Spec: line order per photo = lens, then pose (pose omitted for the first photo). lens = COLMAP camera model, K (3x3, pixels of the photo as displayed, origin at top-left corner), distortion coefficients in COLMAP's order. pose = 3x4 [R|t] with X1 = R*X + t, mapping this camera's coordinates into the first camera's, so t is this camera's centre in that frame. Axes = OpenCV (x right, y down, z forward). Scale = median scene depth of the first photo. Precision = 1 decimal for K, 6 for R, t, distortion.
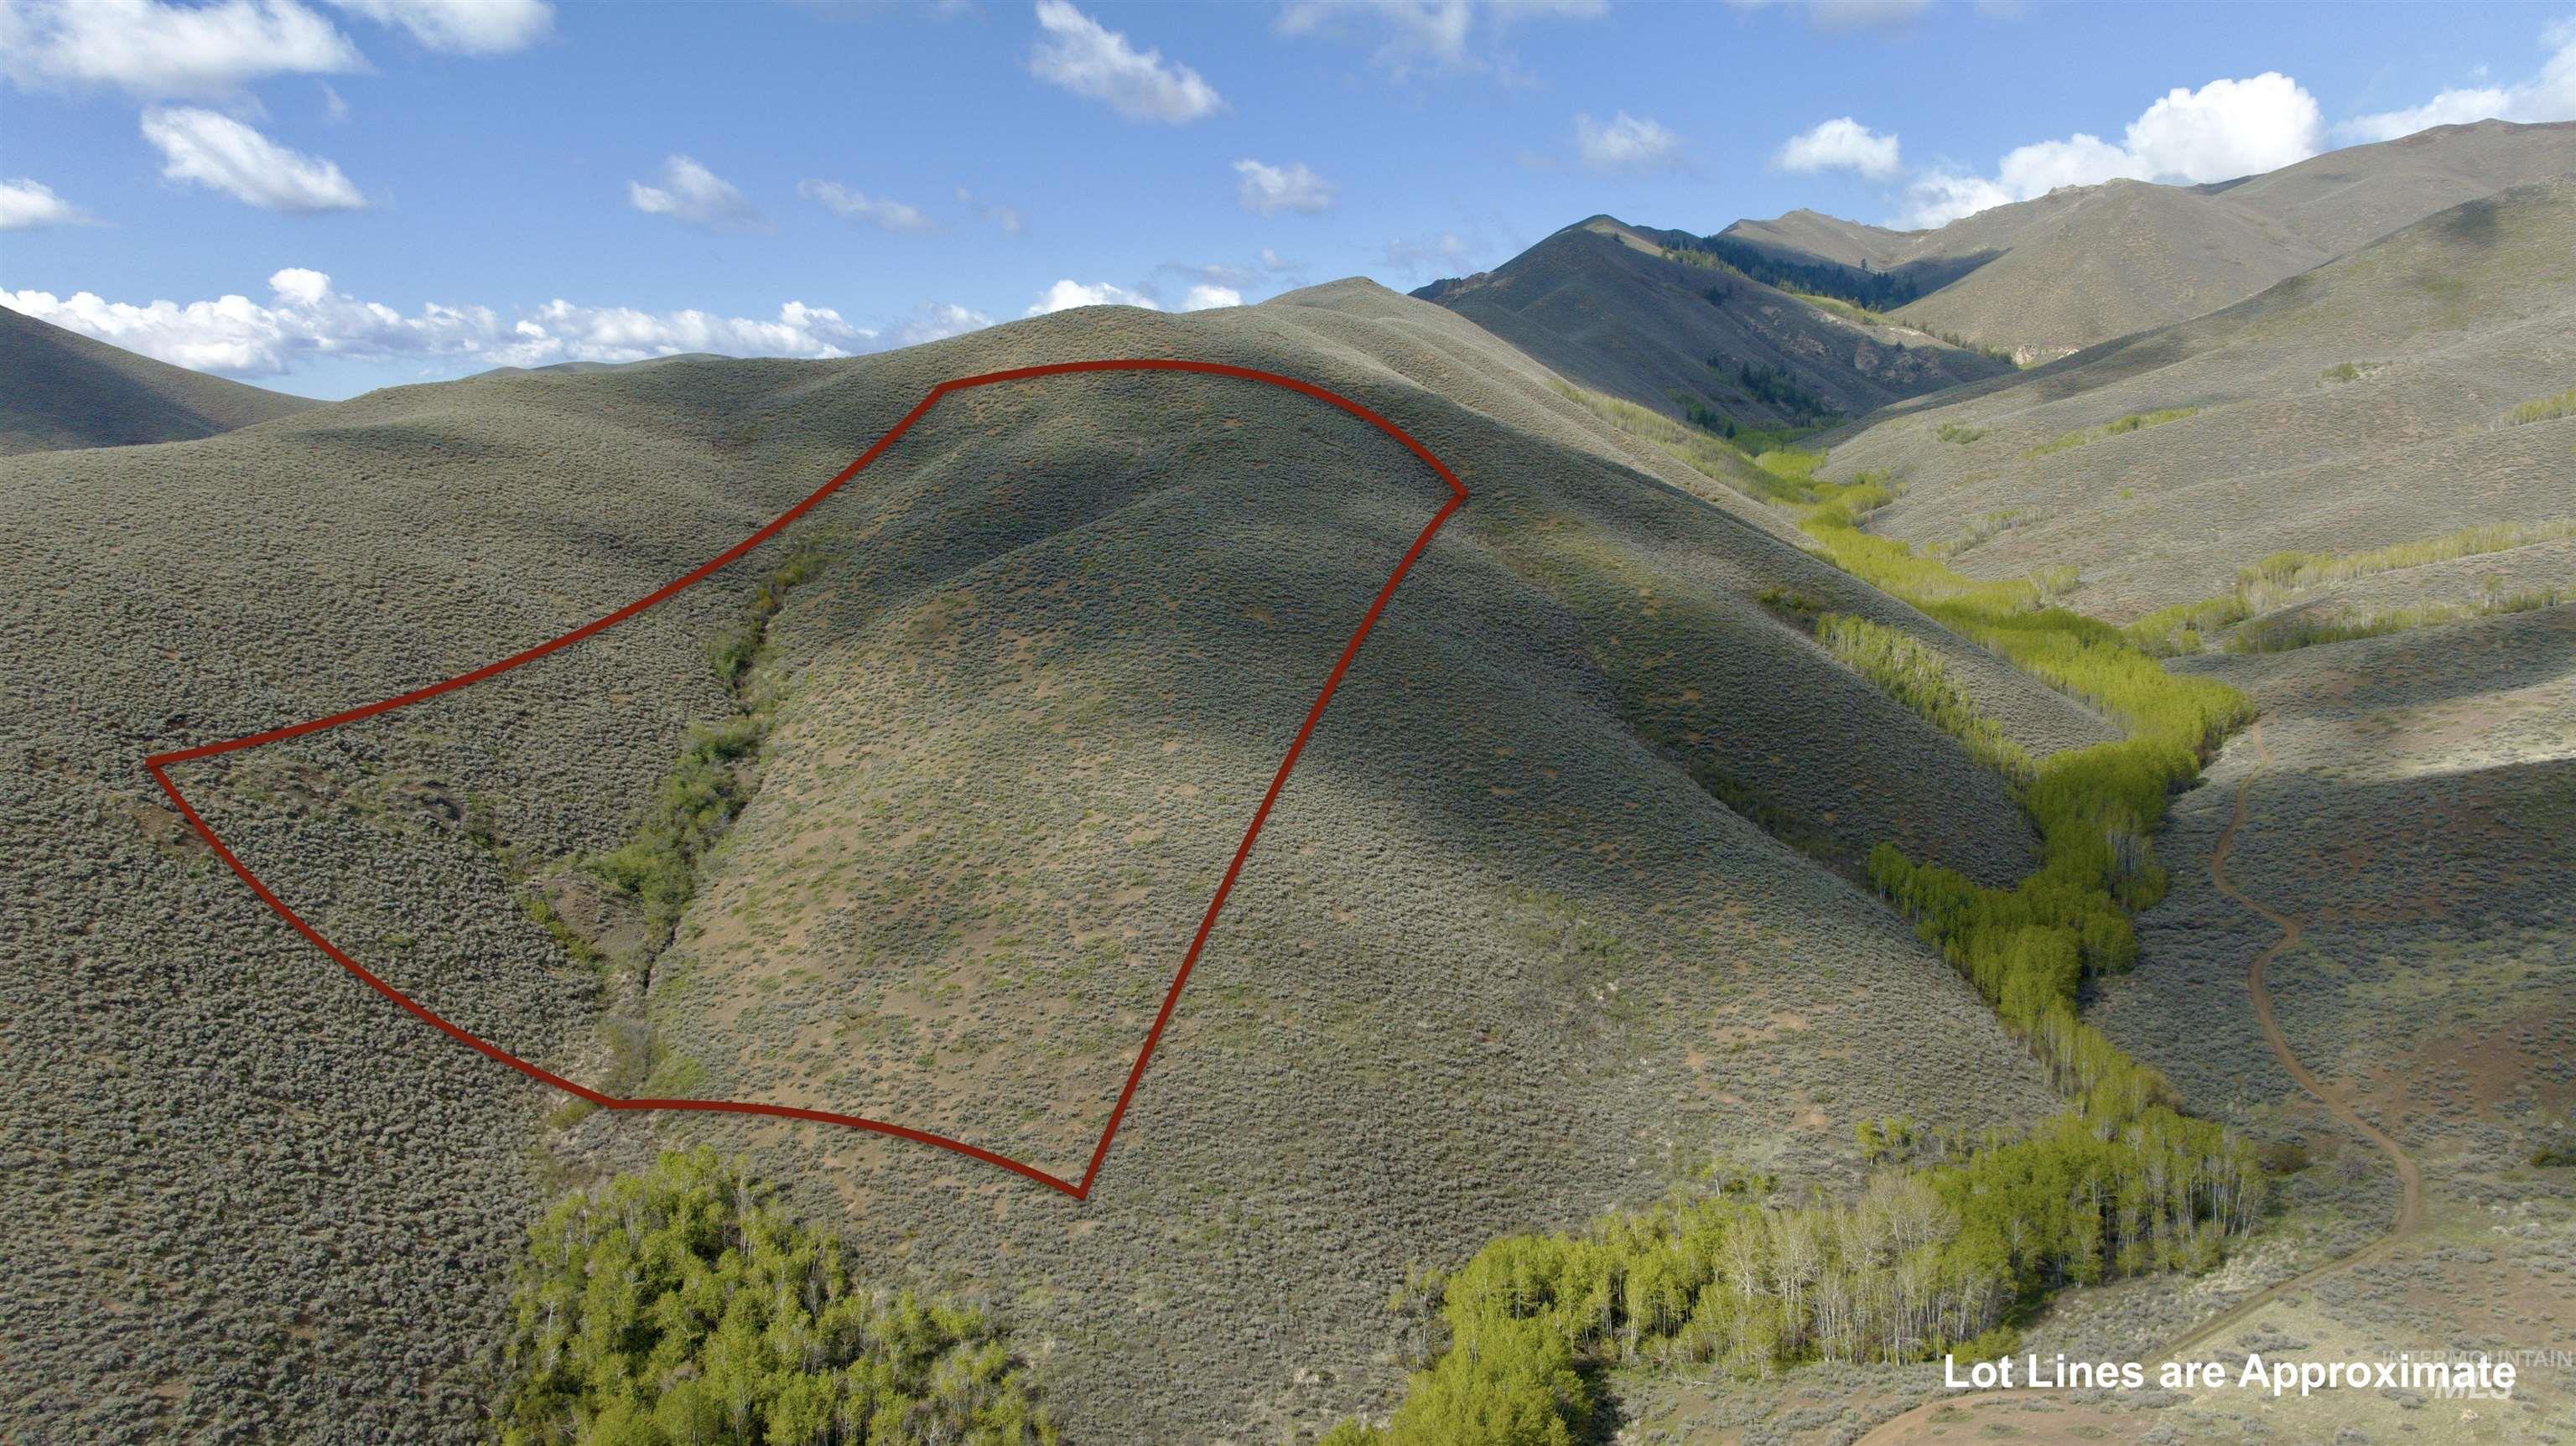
lens RADIAL K [[1841.7, 0, 1298.6], [0, 1841.7, 729.3], [0, 0, 1]] dist [-0.020335, 0.027330]
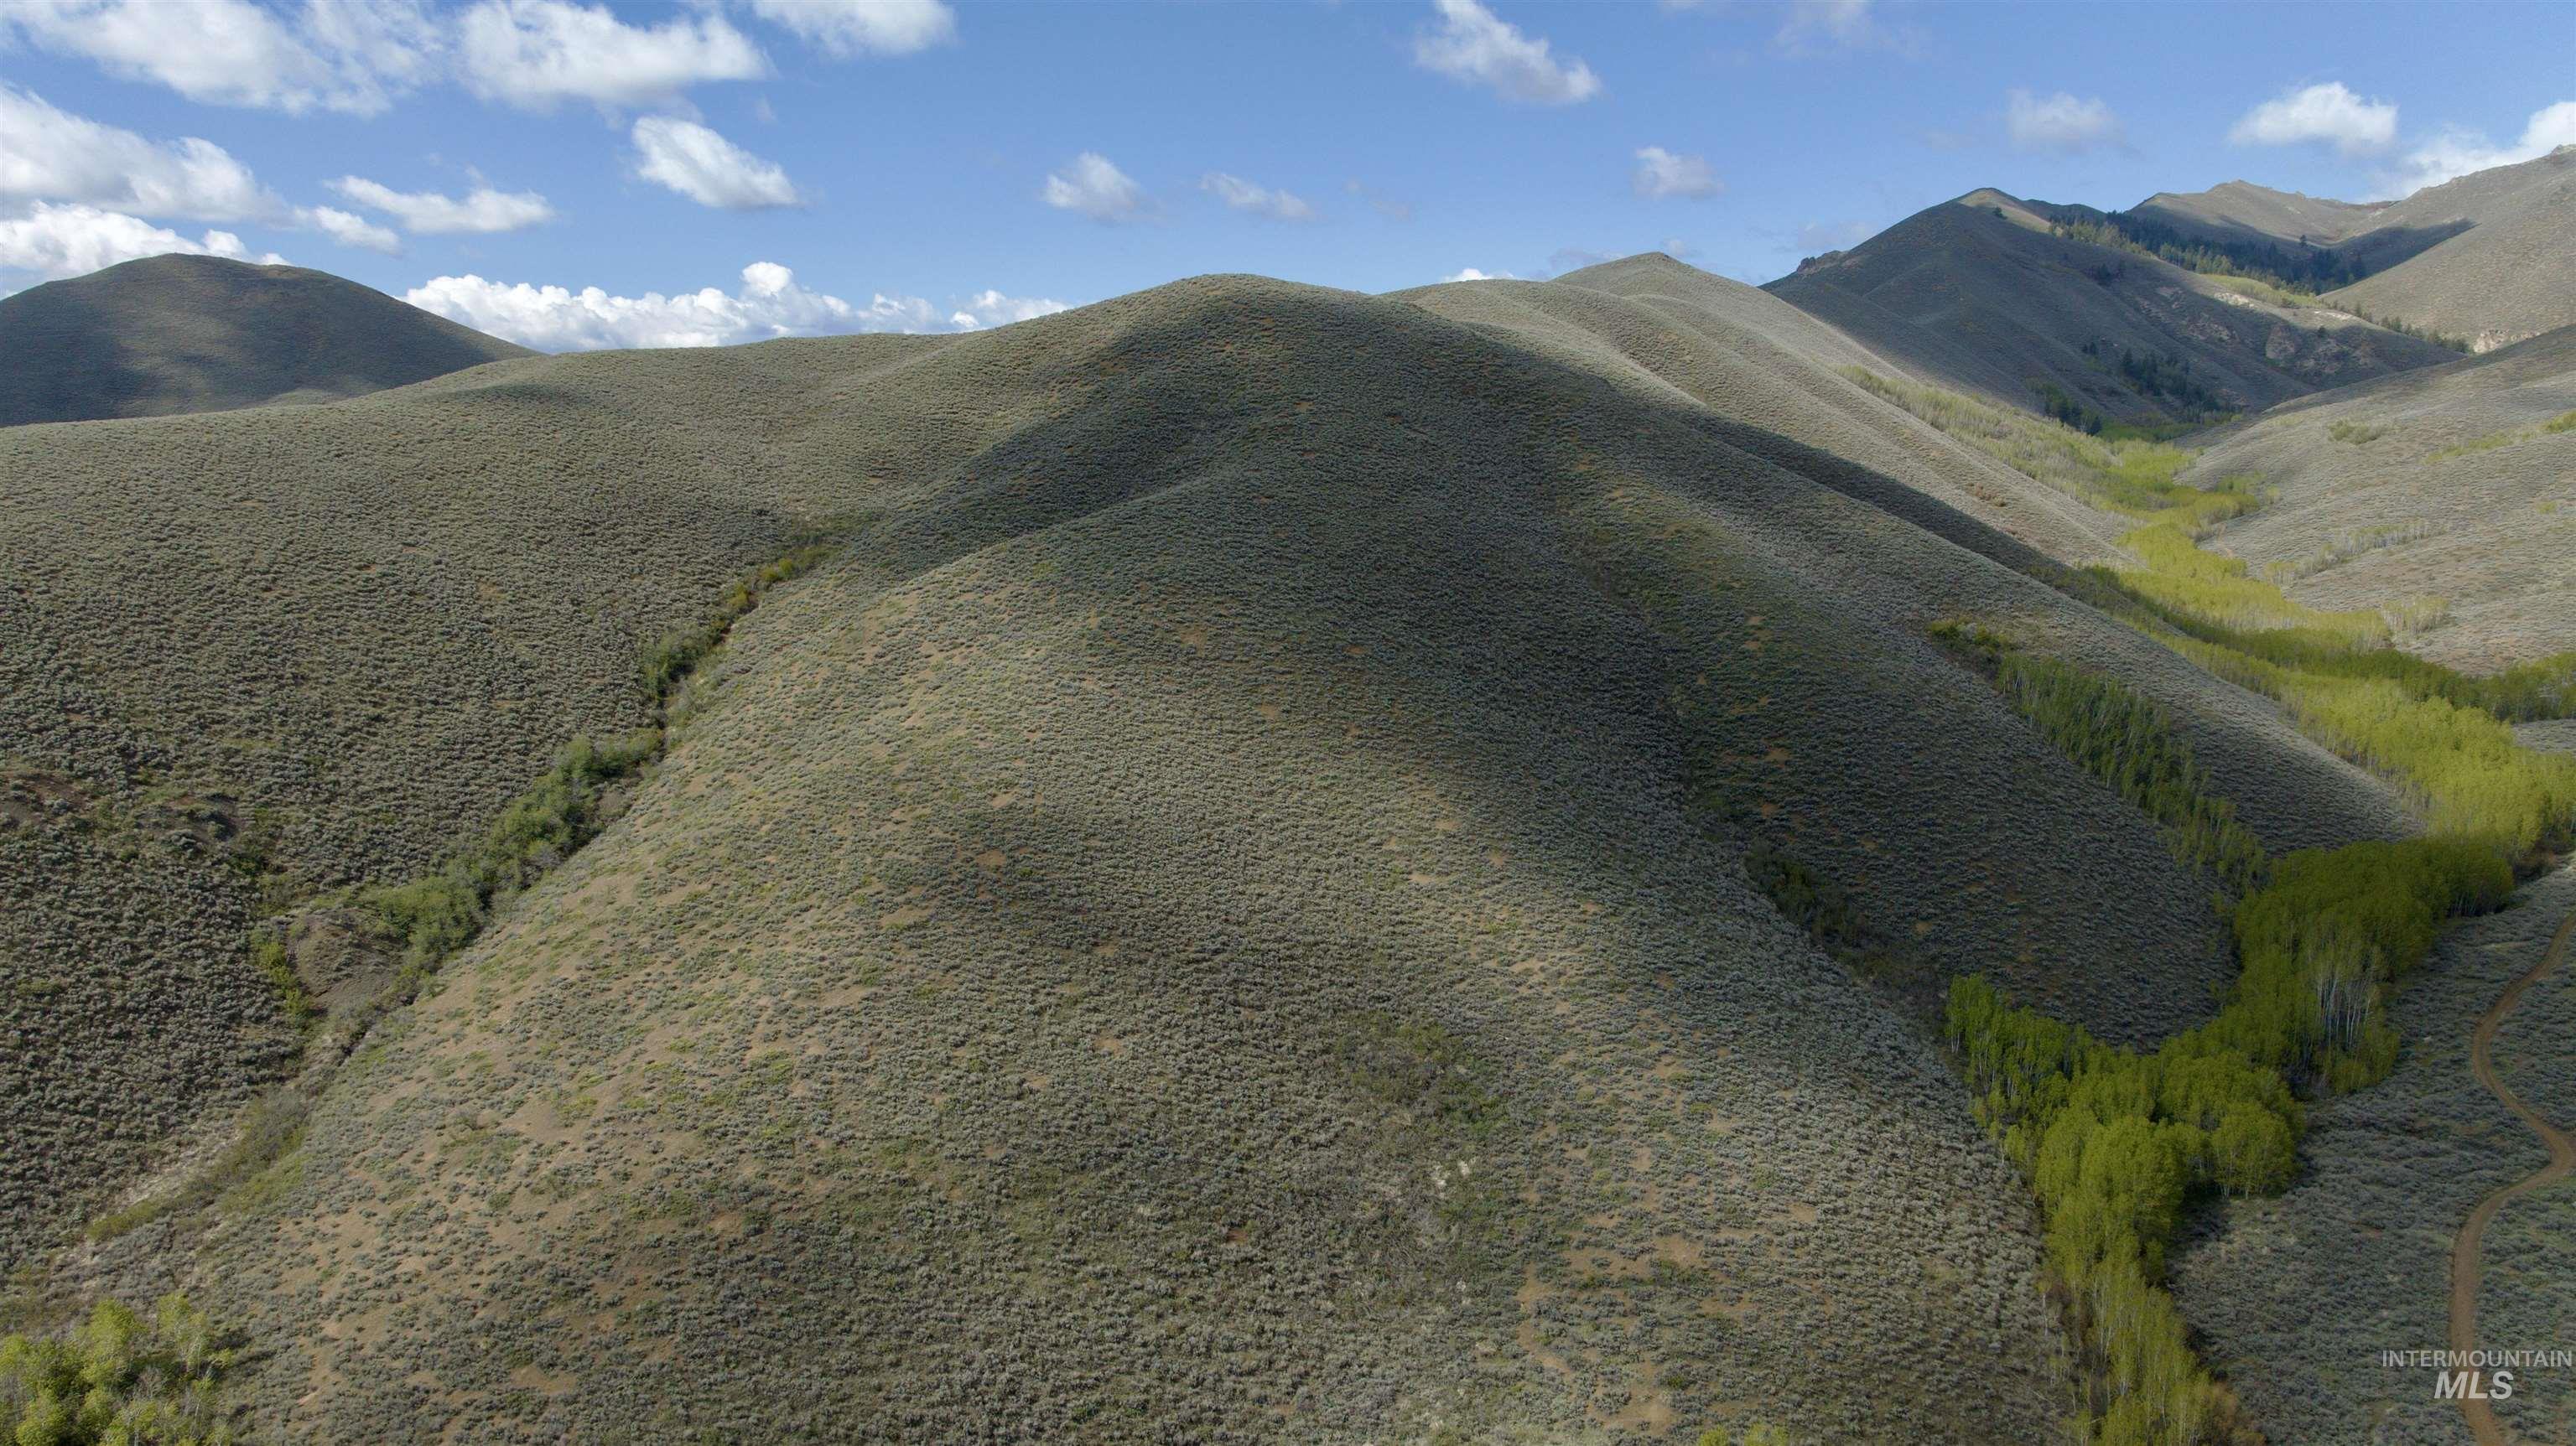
lens RADIAL K [[1841.7, 0, 1281.2], [0, 1841.7, 728.6], [0, 0, 1]] dist [-0.020335, 0.027330]
pose [[0.975620, 0.046160, -0.214559, 0.175156], [-0.045044, 0.998934, 0.010090, -0.028294], [0.214796, -0.000179, 0.976659, 0.184995]]
